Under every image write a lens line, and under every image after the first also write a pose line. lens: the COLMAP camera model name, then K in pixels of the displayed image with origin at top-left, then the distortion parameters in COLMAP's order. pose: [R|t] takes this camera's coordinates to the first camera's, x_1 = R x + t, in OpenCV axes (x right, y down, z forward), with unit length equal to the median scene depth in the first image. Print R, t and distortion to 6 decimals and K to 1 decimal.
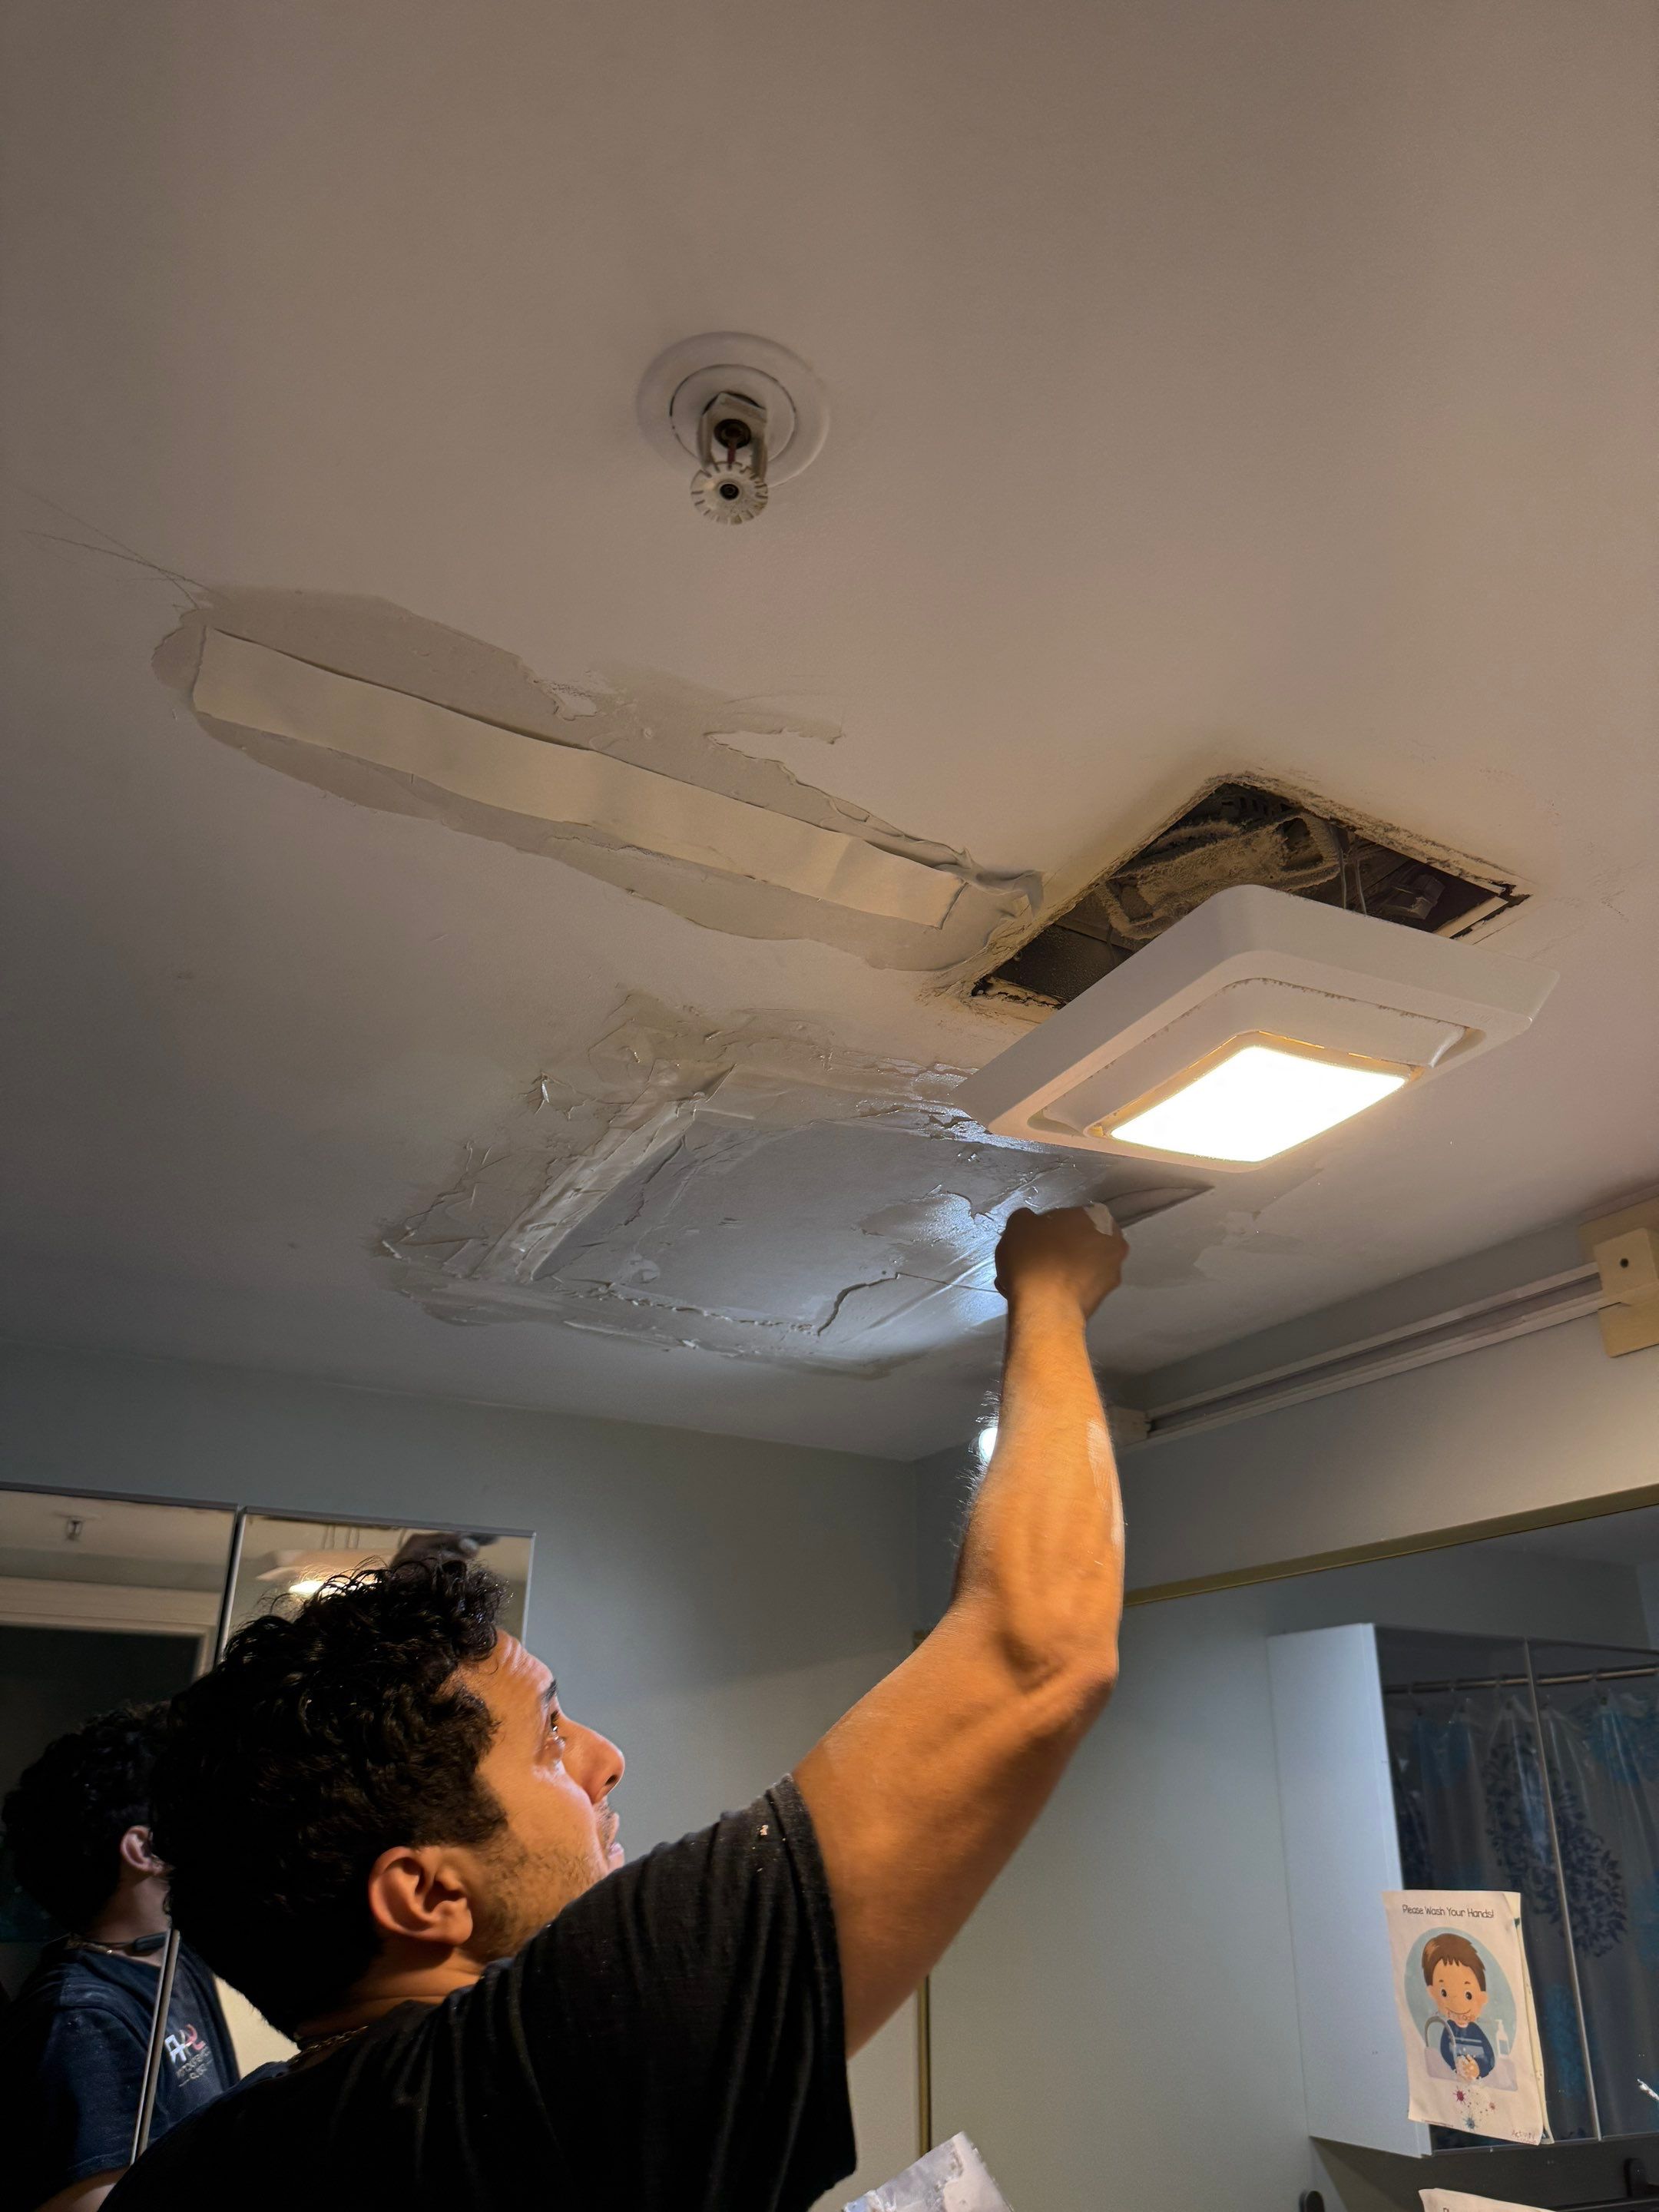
lens RADIAL K [[1604.1, 0, 839.1], [0, 1604.1, 1116.8], [0, 0, 1]] dist [0.060581, -0.059093]
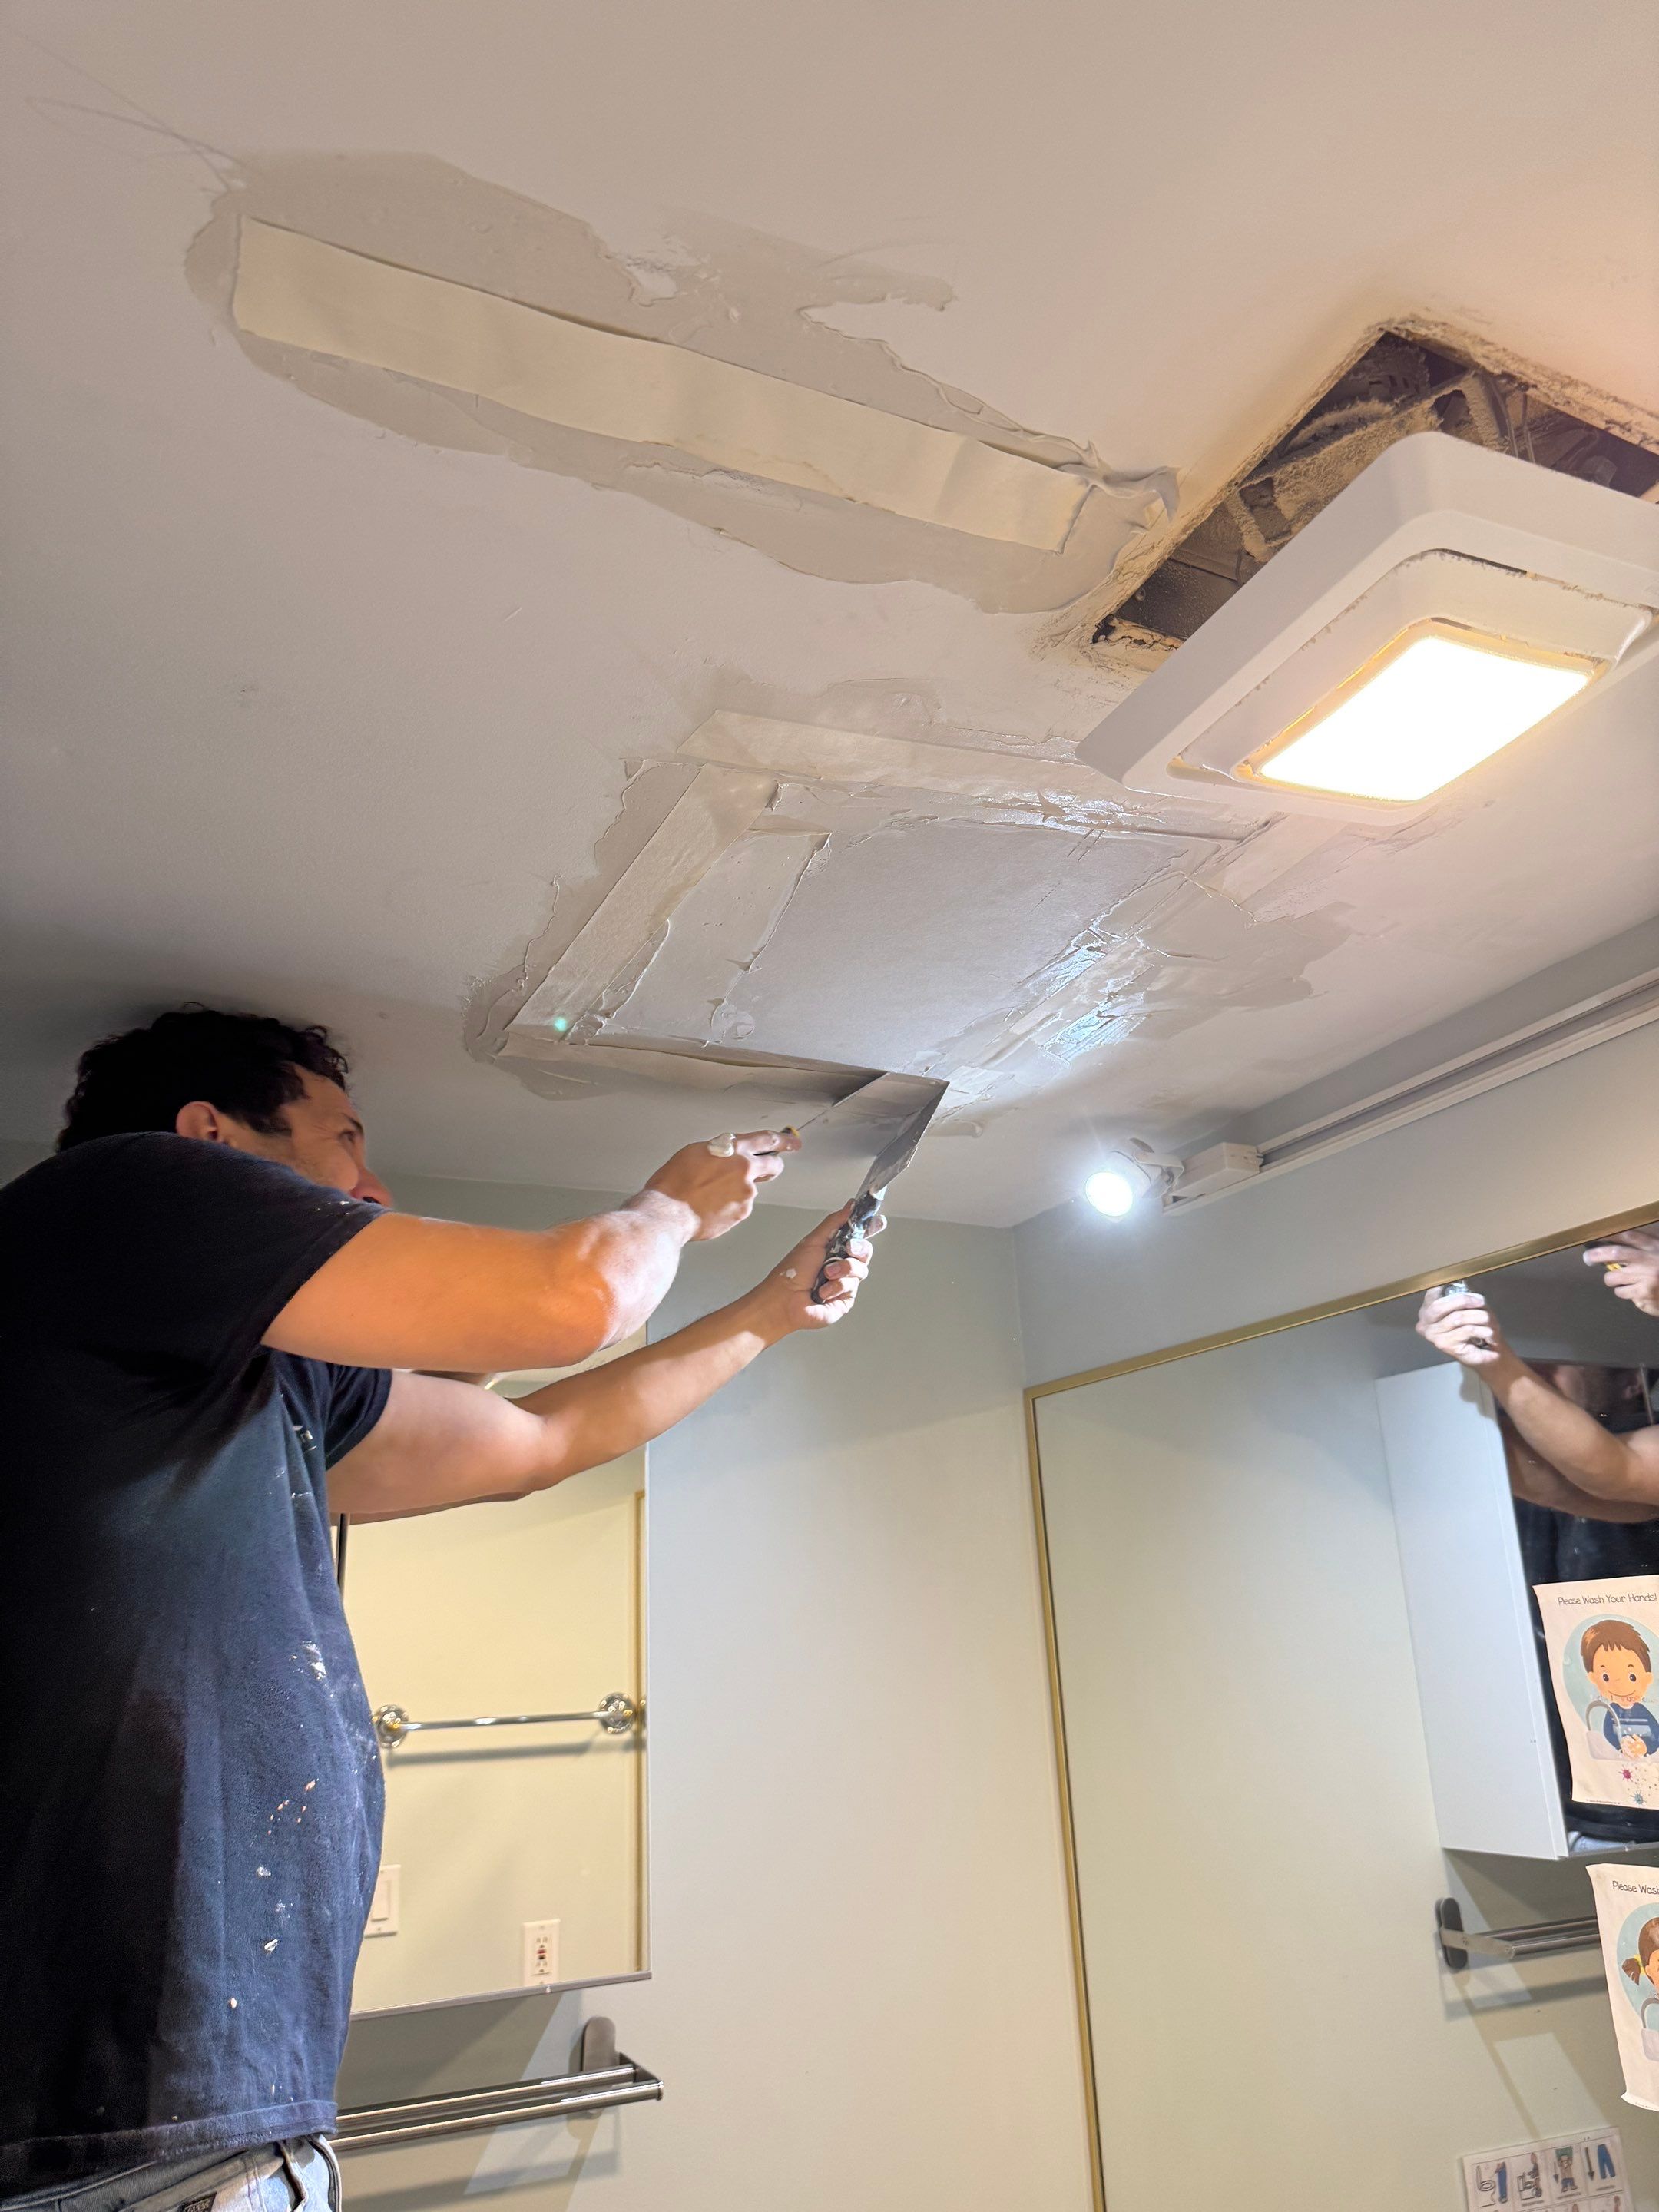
lens RADIAL K [[1605.4, 0, 848.7], [0, 1605.4, 1101.7], [0, 0, 1]] dist [0.032578, -0.042603]
pose [[0.997243, -0.067669, -0.030462, -0.036179], [0.070244, 0.993148, 0.093398, 0.070734], [0.023933, -0.095281, 0.995163, 0.048082]]
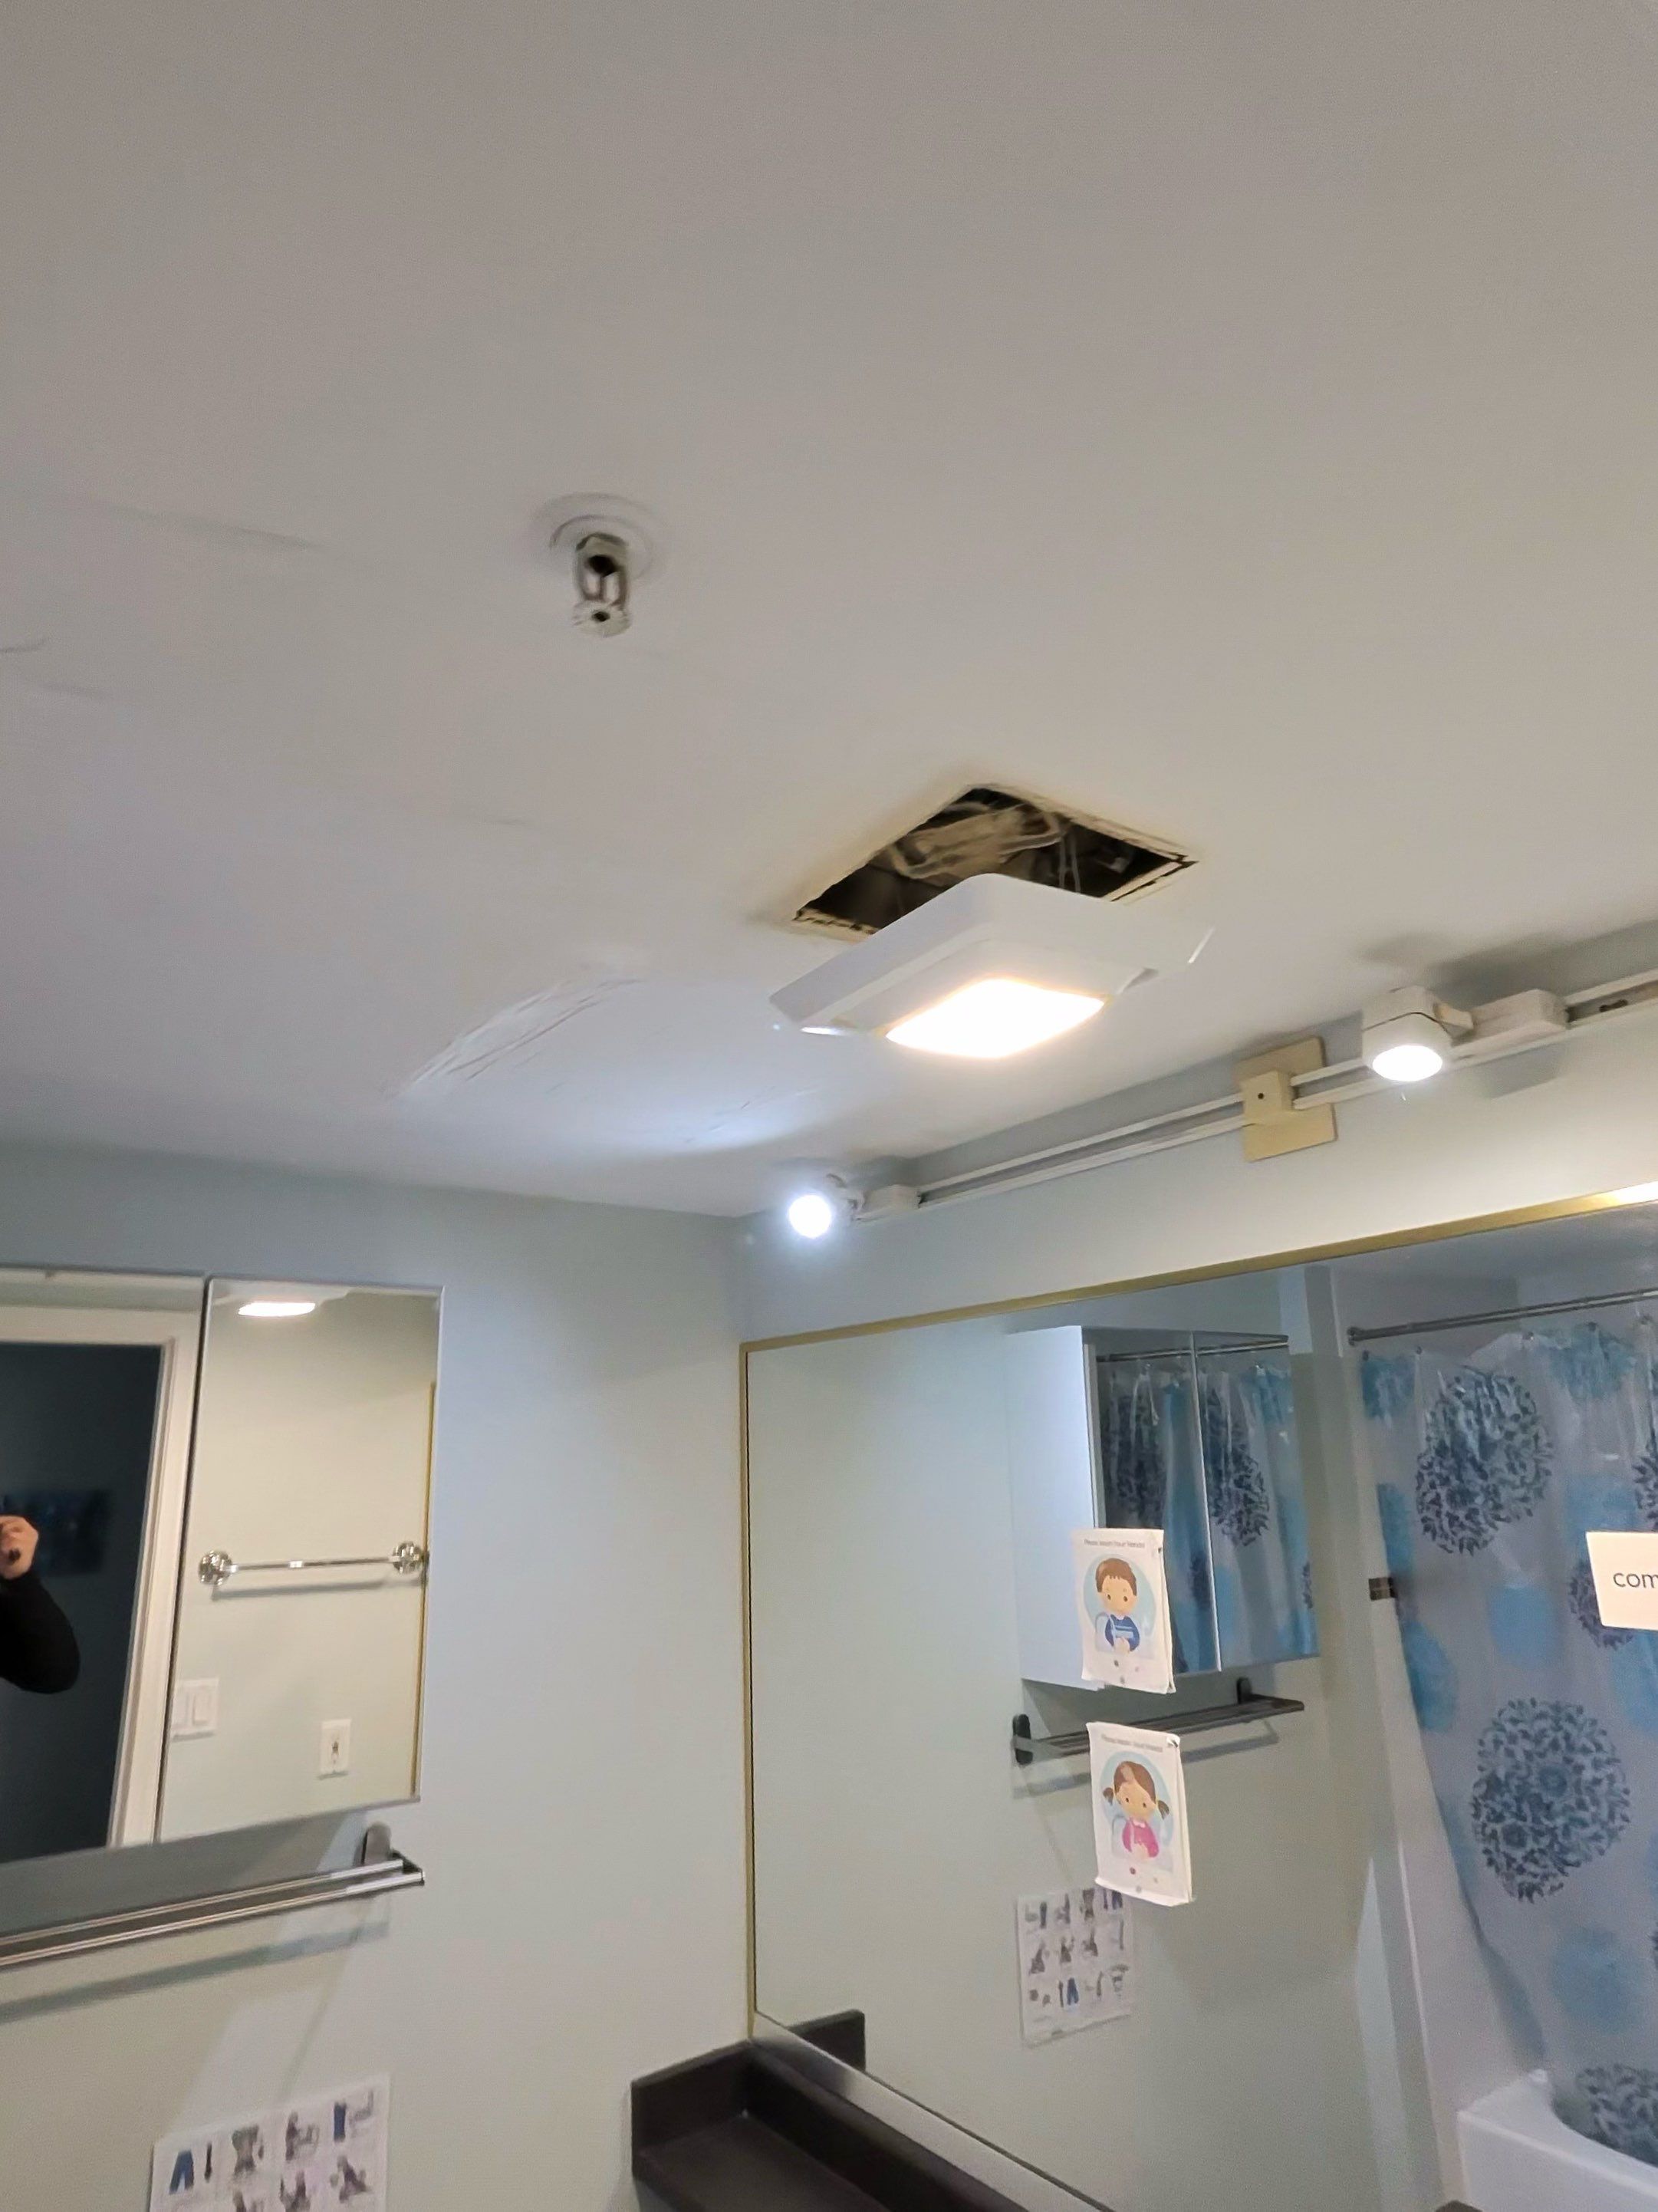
lens RADIAL K [[1333.1, 0, 835.7], [0, 1333.1, 1085.3], [0, 0, 1]] dist [0.000803, -0.021117]
pose [[0.993334, -0.004244, 0.115197, -0.001988], [-0.012568, 0.989378, 0.144822, -0.080155], [-0.114588, -0.145304, 0.982729, -0.065377]]
